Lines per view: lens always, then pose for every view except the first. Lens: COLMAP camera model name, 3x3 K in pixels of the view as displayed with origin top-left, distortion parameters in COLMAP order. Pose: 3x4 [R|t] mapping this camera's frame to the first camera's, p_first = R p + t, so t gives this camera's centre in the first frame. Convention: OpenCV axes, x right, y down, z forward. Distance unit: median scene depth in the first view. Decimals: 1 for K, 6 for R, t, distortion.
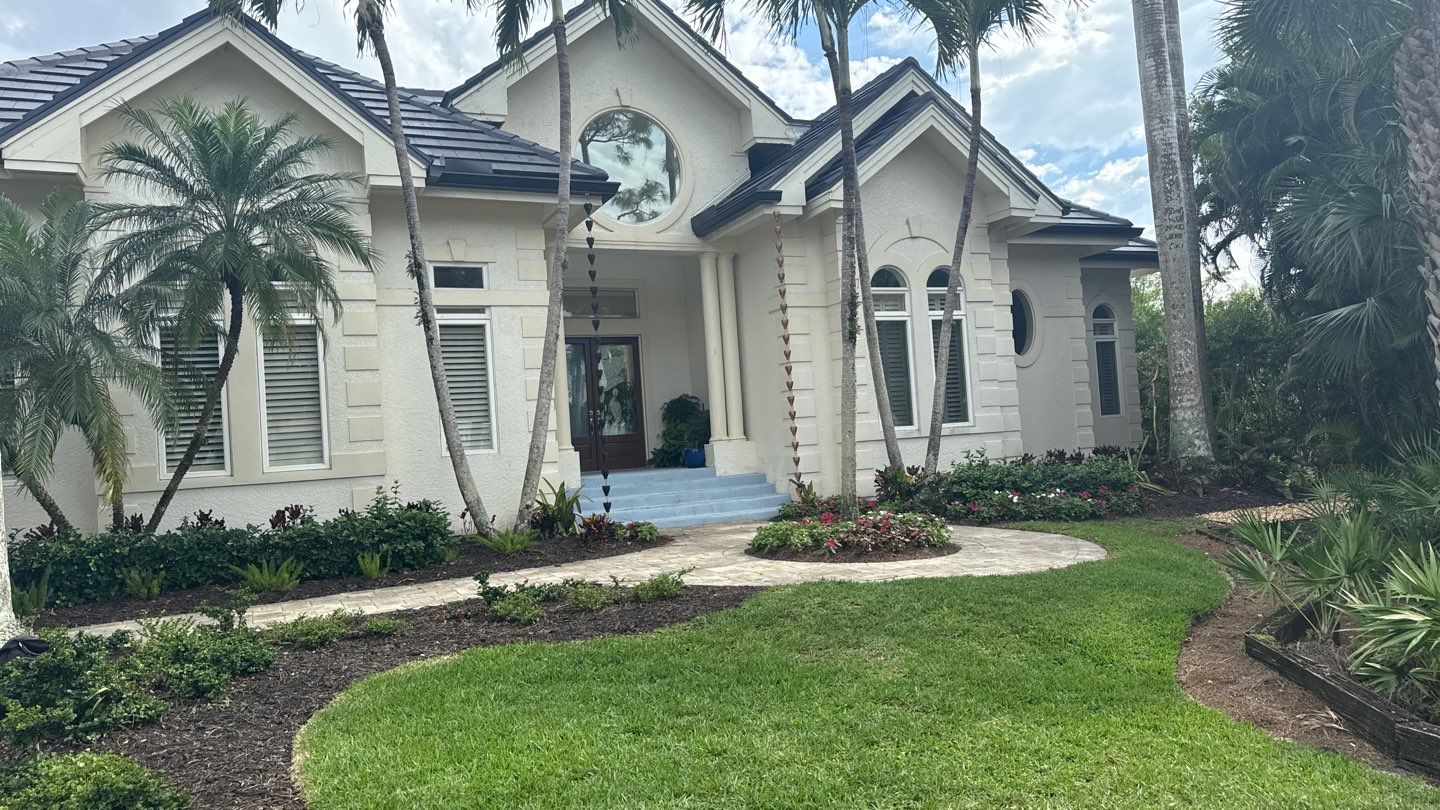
lens RADIAL K [[988.5, 0, 720.0], [0, 988.5, 405.0], [0, 0, 1]] dist [0.059847, -0.003316]
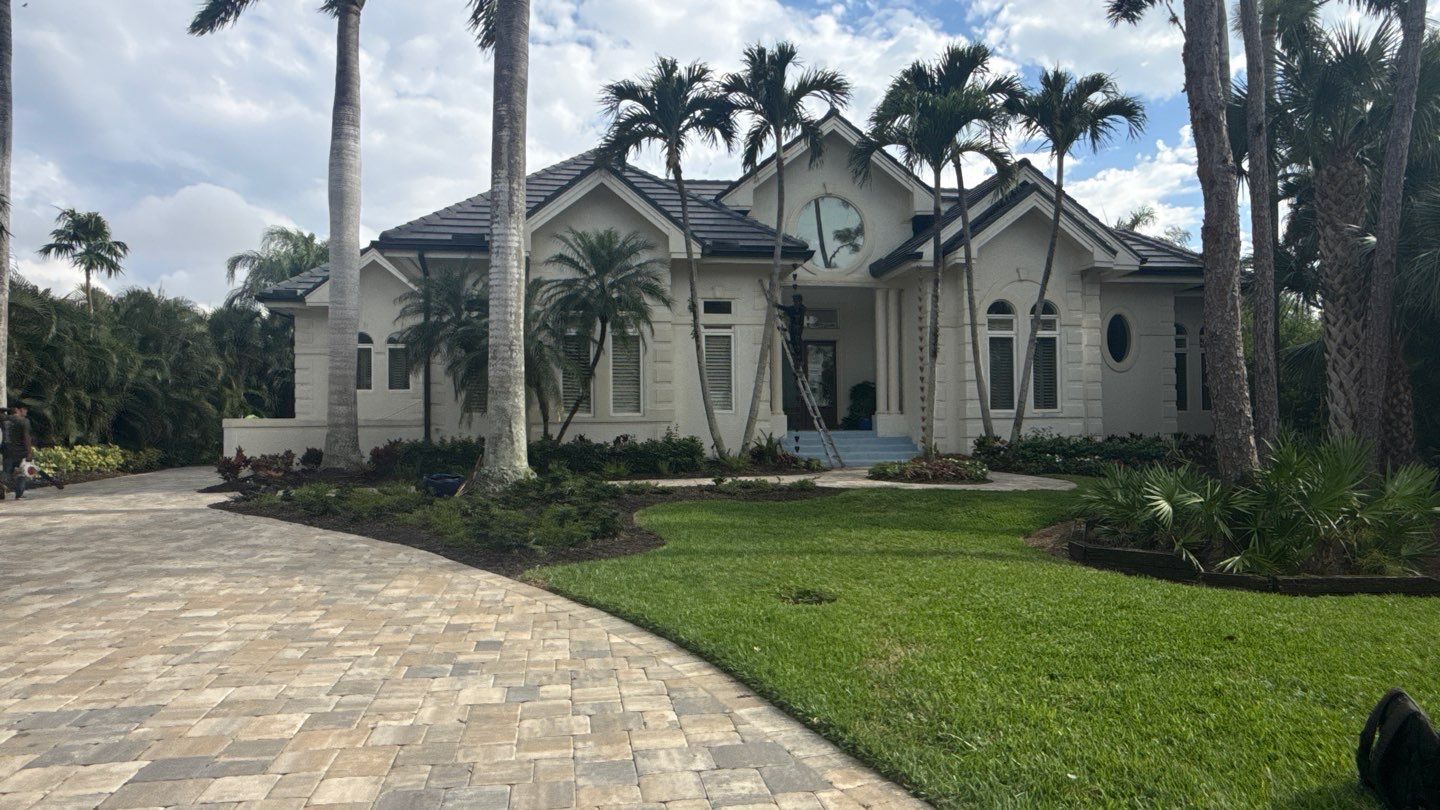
lens RADIAL K [[1089.5, 0, 720.0], [0, 1089.5, 405.0], [0, 0, 1]] dist [0.063529, -0.006194]
pose [[0.958317, 0.049754, -0.281342, 0.248530], [-0.041653, 0.998529, 0.034703, -0.025442], [0.282655, -0.021538, 0.958980, -0.715727]]
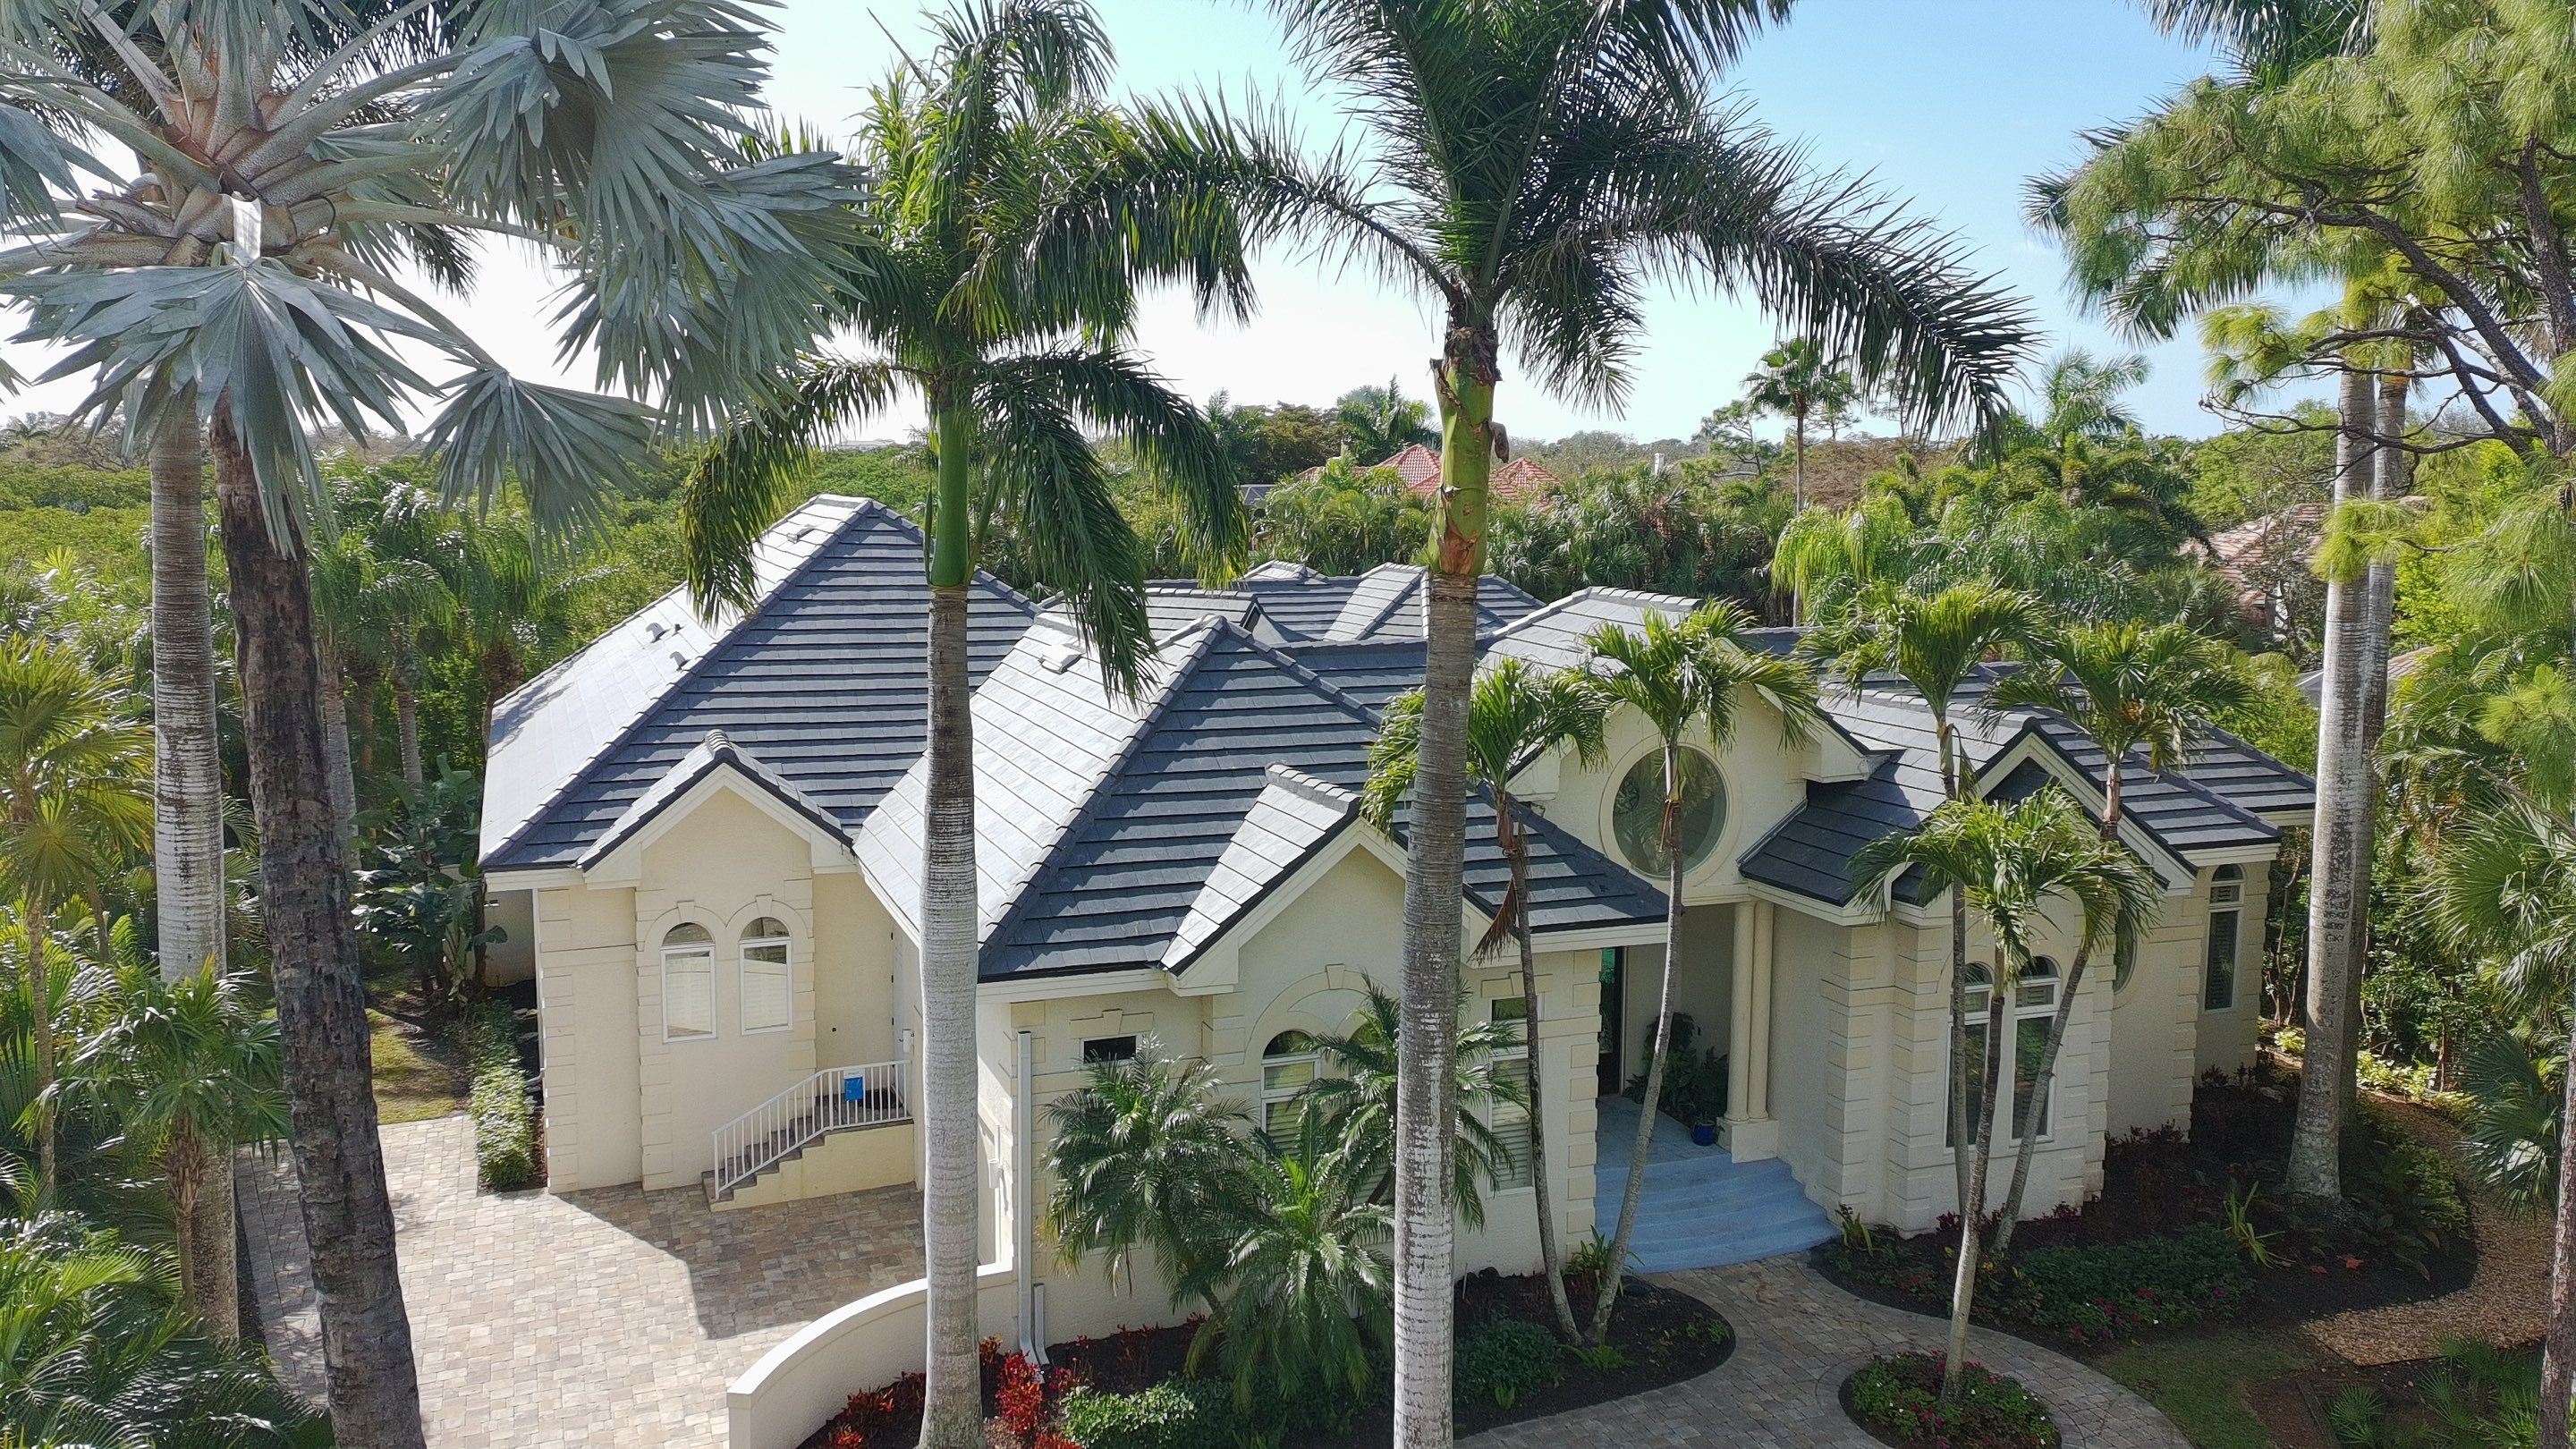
lens RADIAL K [[1949.1, 0, 1288.0], [0, 1949.1, 724.5], [0, 0, 1]] dist [0.063529, -0.006194]
pose [[0.995601, 0.080545, -0.047871, -0.363825], [-0.071140, 0.982306, 0.173246, -0.615264], [0.060978, -0.169078, 0.983715, -0.674906]]
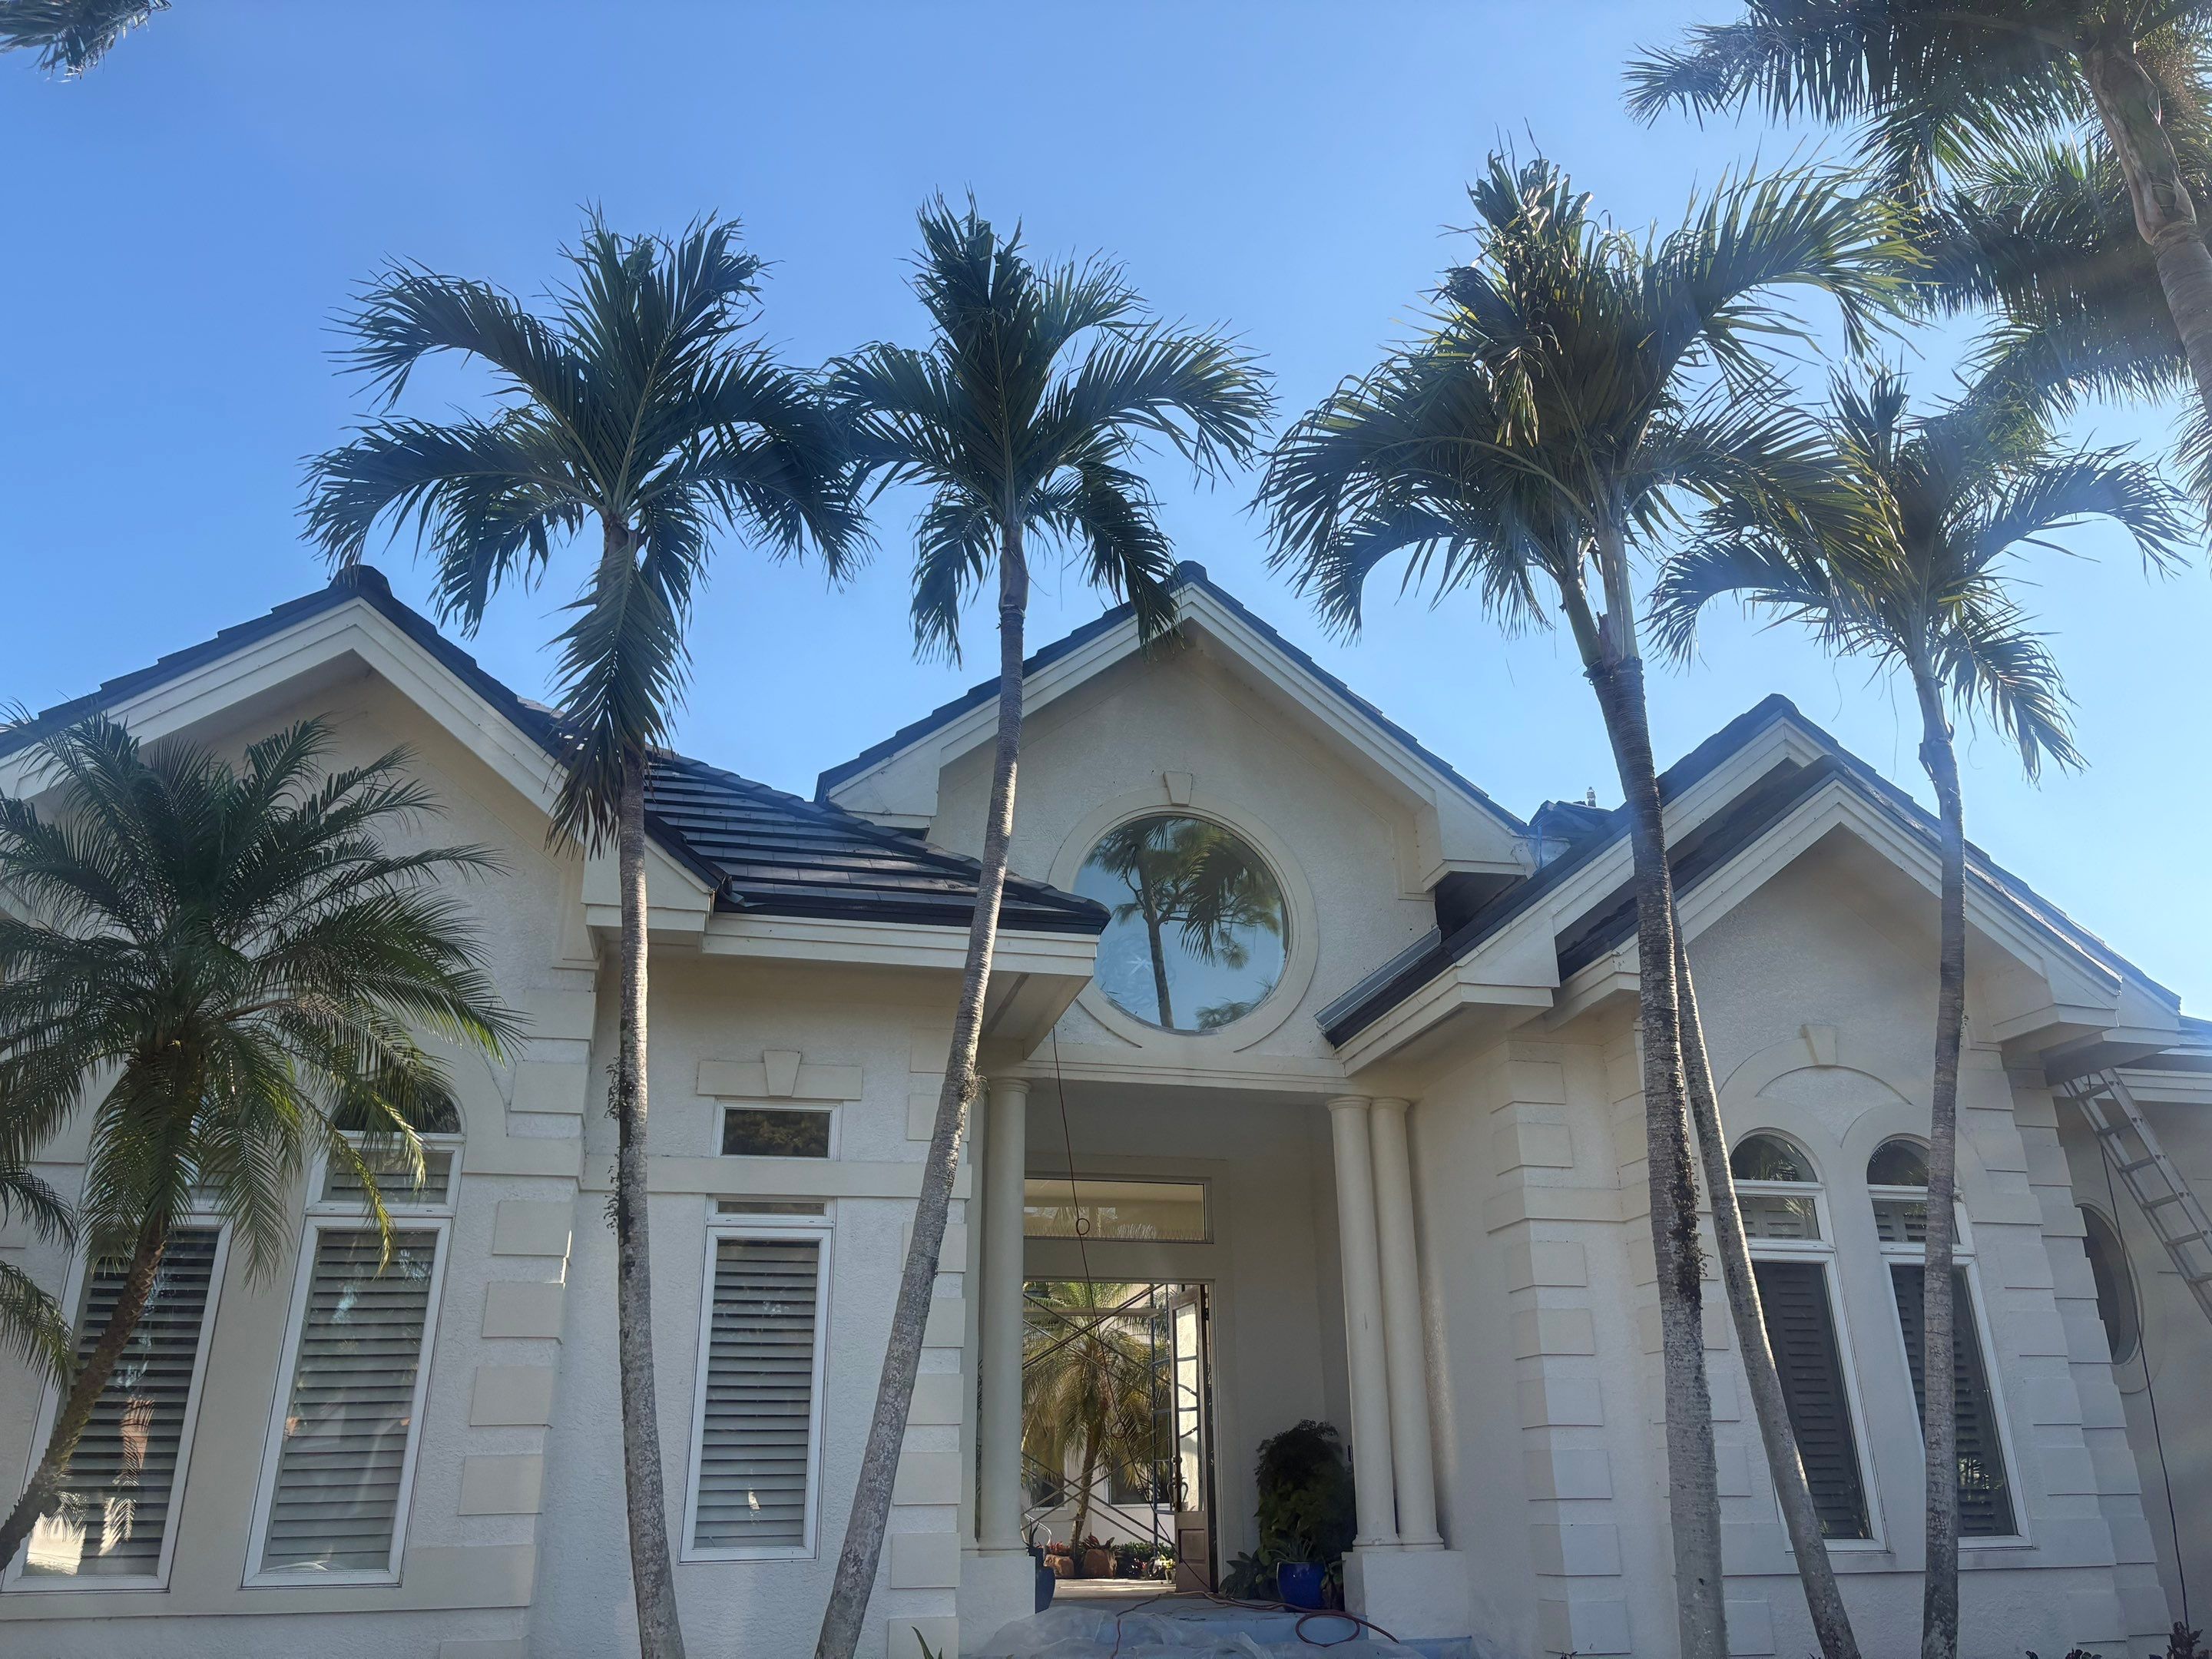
lens RADIAL K [[1676.4, 0, 1125.3], [0, 1676.4, 829.5], [0, 0, 1]] dist [0.067754, -0.057715]
pose [[0.983224, -0.020164, -0.181283, 0.033502], [-0.041425, 0.943216, -0.329588, -0.010260], [0.177635, 0.331568, 0.926557, 0.239844]]
